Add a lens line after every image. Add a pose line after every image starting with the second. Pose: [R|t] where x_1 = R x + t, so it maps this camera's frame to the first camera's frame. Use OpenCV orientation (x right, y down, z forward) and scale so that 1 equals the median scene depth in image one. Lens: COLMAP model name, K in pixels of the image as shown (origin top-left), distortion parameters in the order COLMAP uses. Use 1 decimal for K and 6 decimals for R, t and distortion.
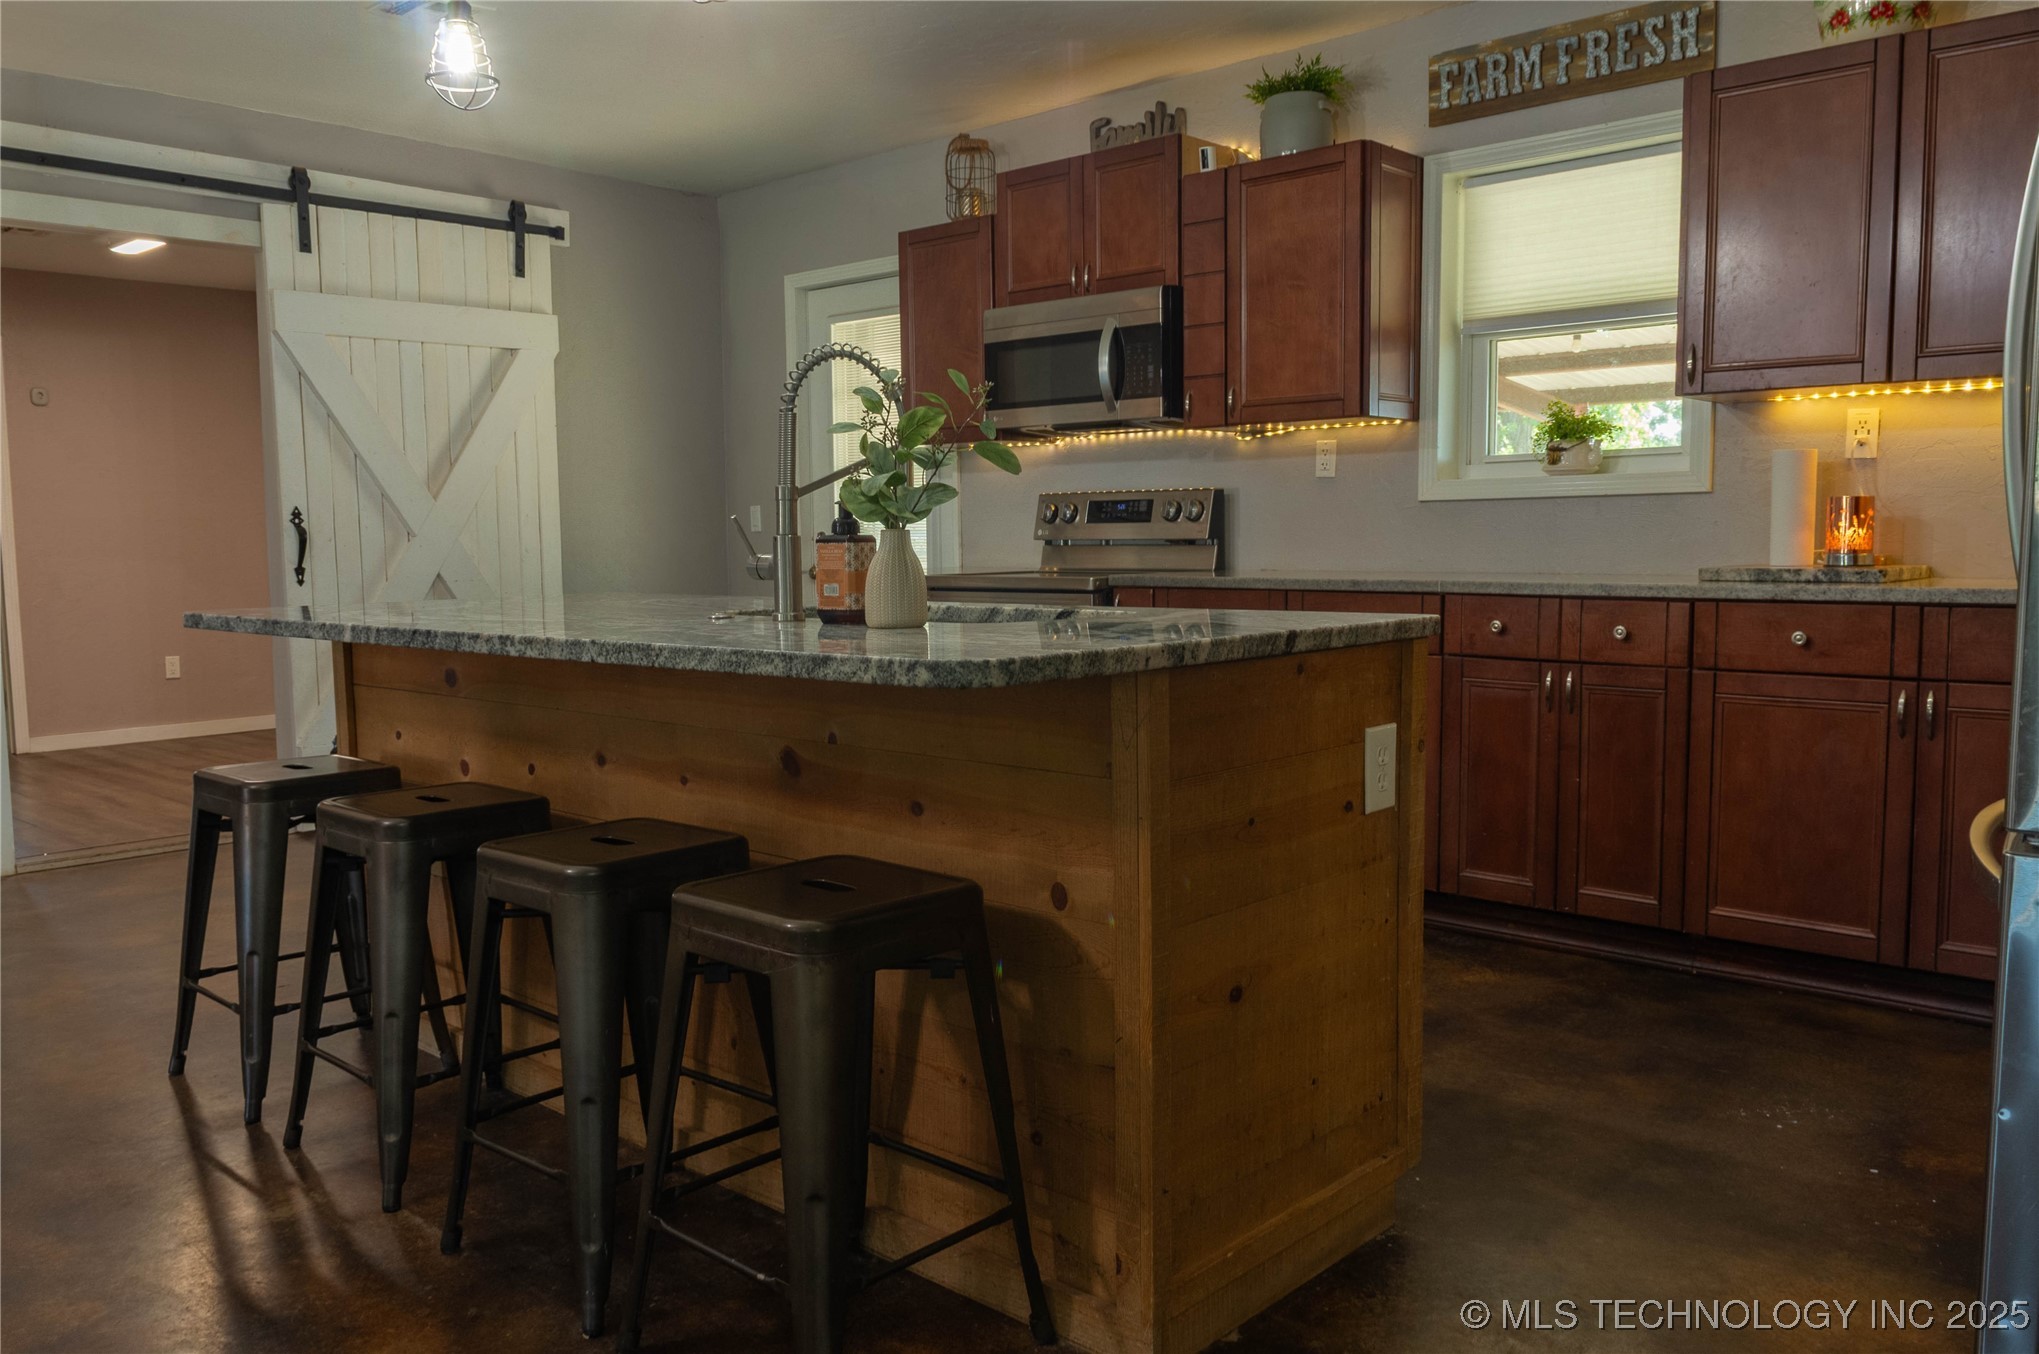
lens RADIAL K [[1551.3, 0, 1019.5], [0, 1551.3, 677.0], [0, 0, 1]] dist [-0.007700, -0.003068]
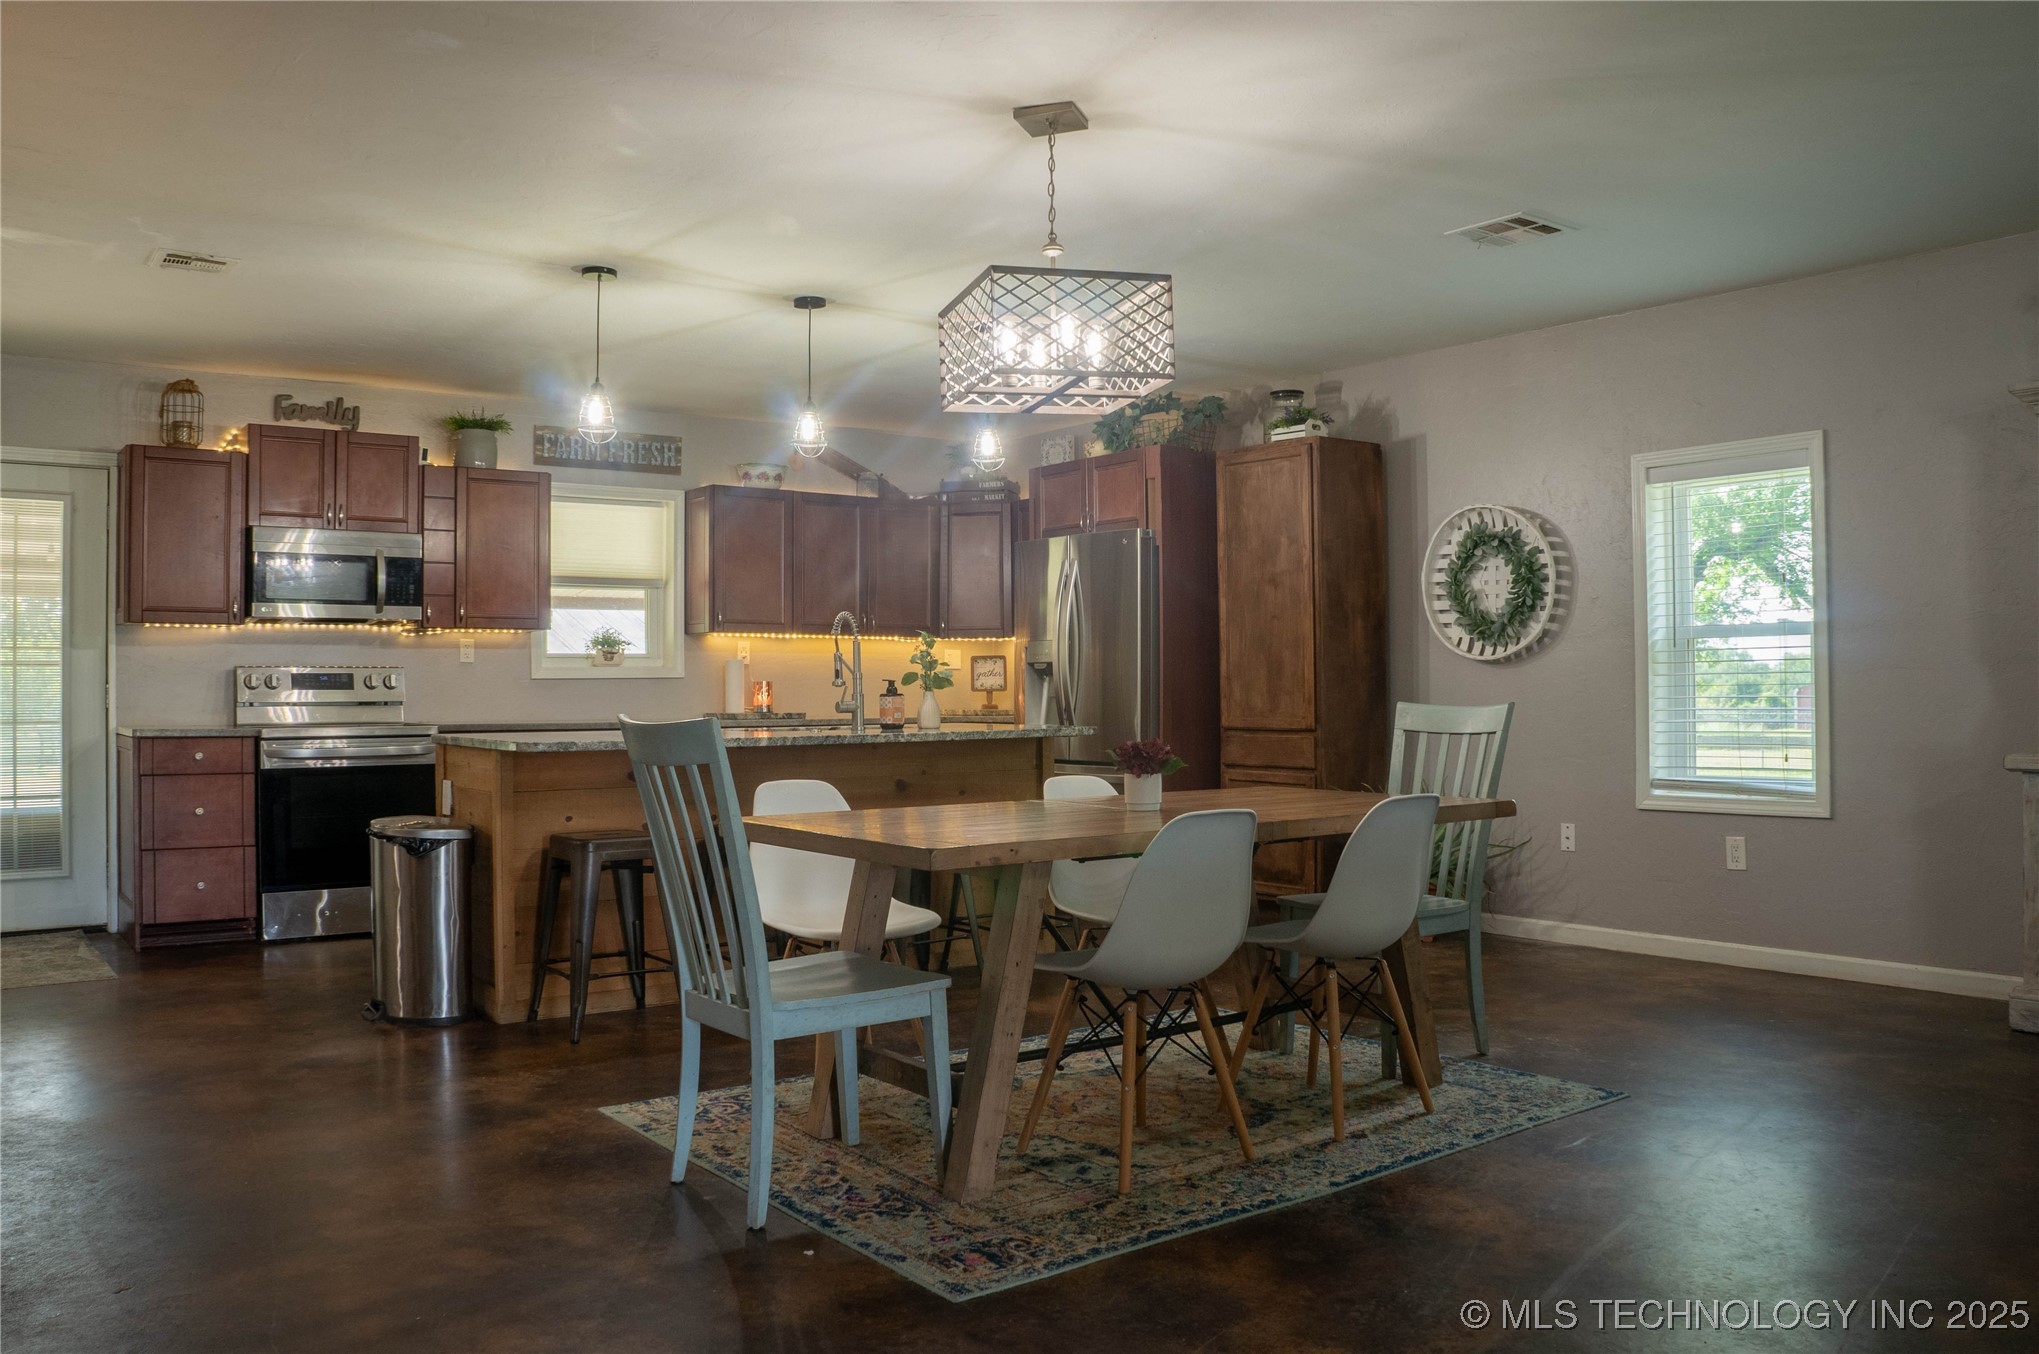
lens RADIAL K [[1584.5, 0, 1019.5], [0, 1584.5, 677.0], [0, 0, 1]] dist [-0.145941, 0.007392]
pose [[0.184141, 0.017733, 0.982740, -1.315368], [0.097122, 0.994616, -0.036146, -0.002299], [-0.978090, 0.102102, 0.181427, 0.171915]]
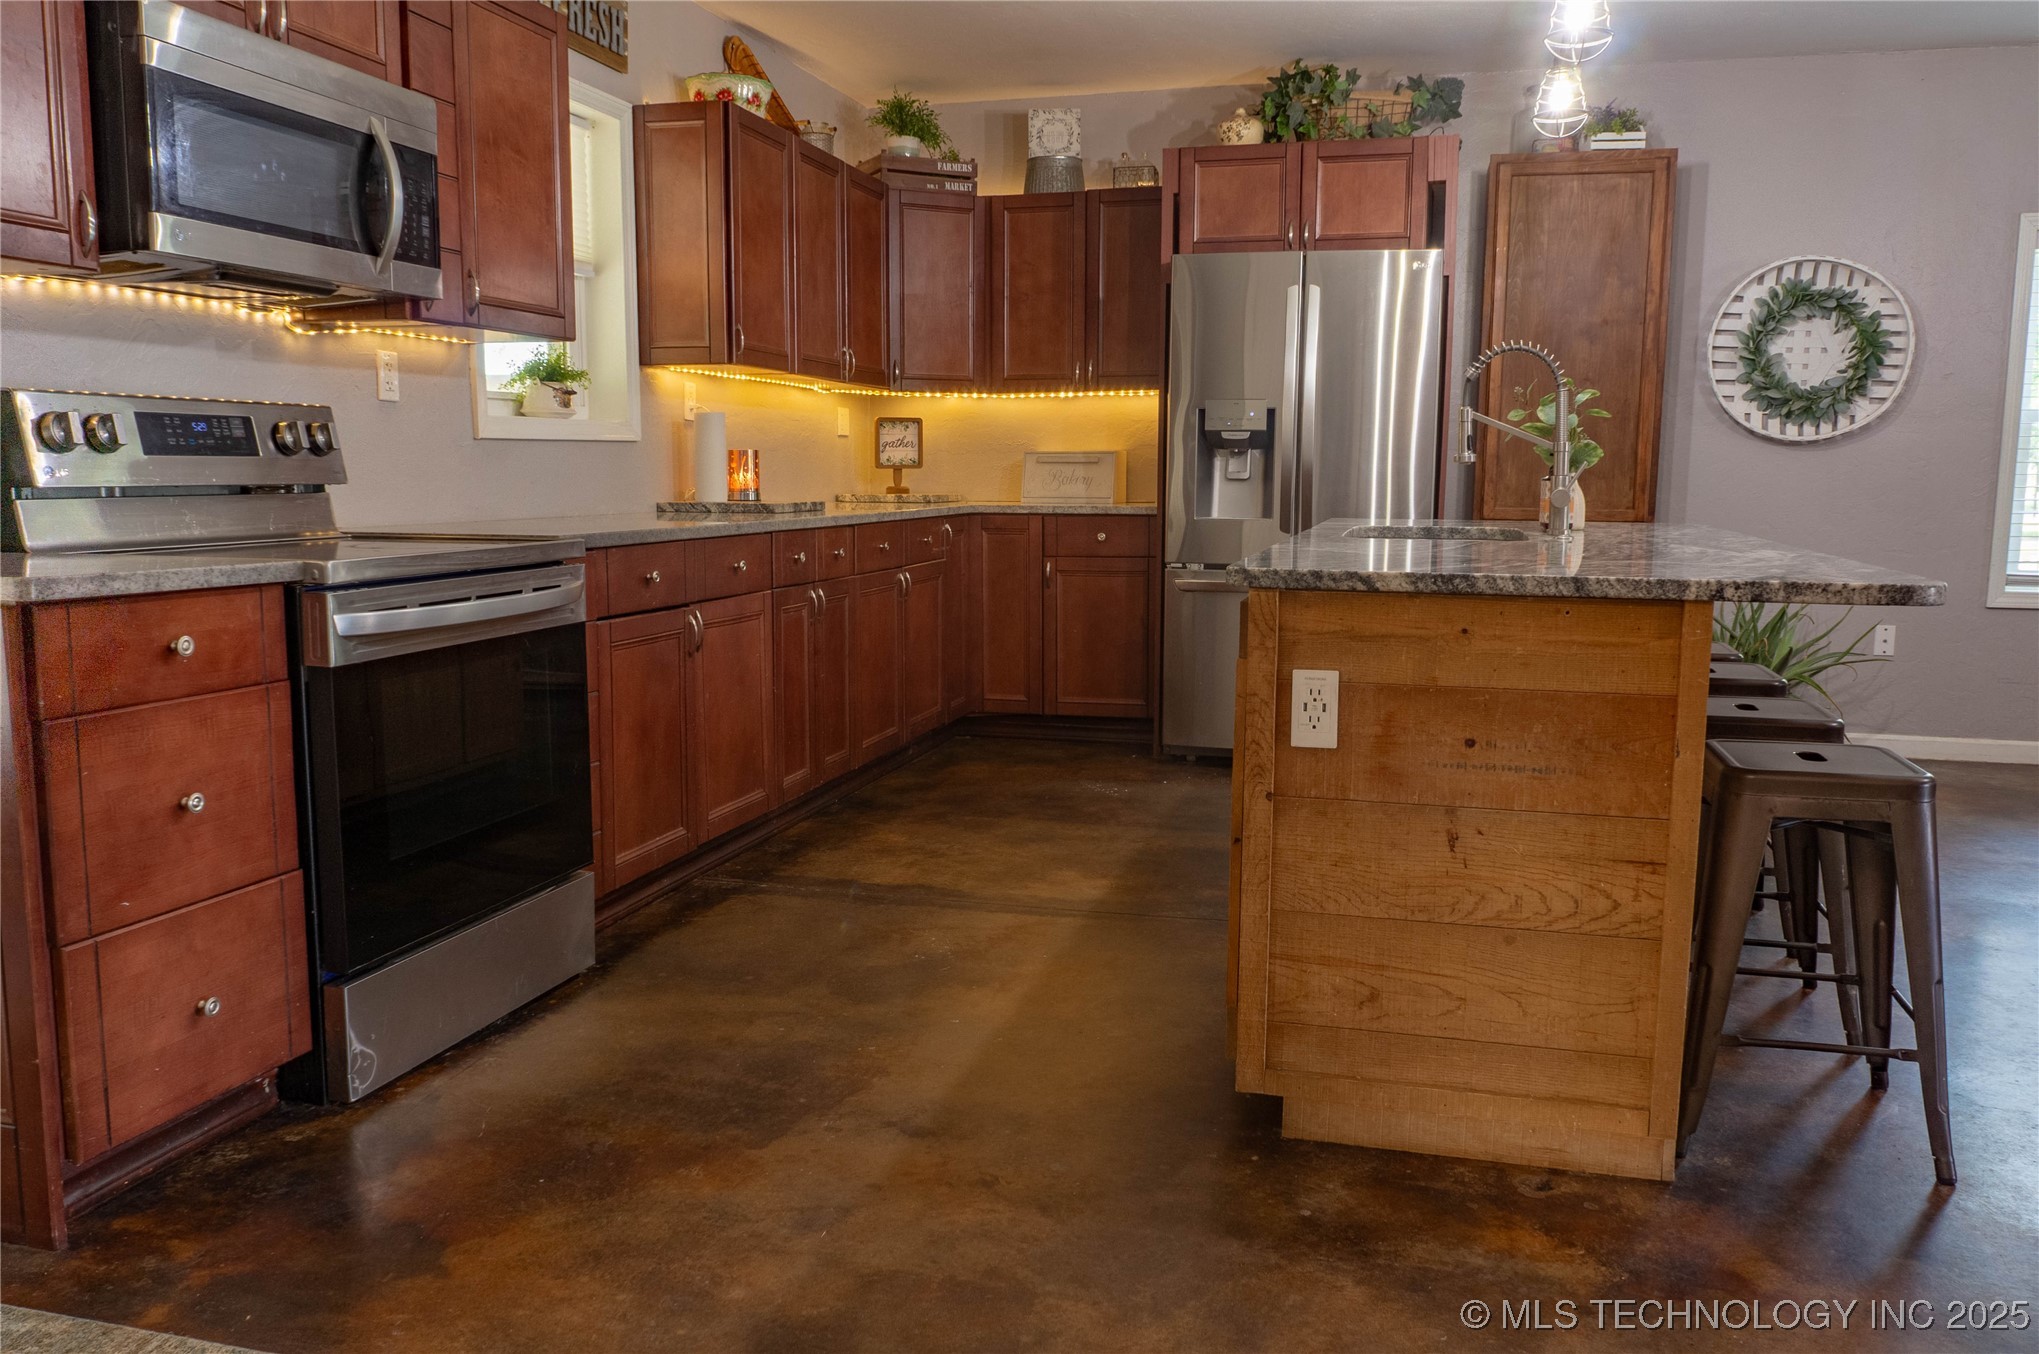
lens RADIAL K [[1551.3, 0, 1019.5], [0, 1551.3, 677.0], [0, 0, 1]] dist [-0.007700, -0.003068]
pose [[-0.457097, -0.111461, 0.882405, -0.652559], [0.083872, 0.982294, 0.167526, -0.101953], [-0.885453, 0.150585, -0.439655, 1.132892]]
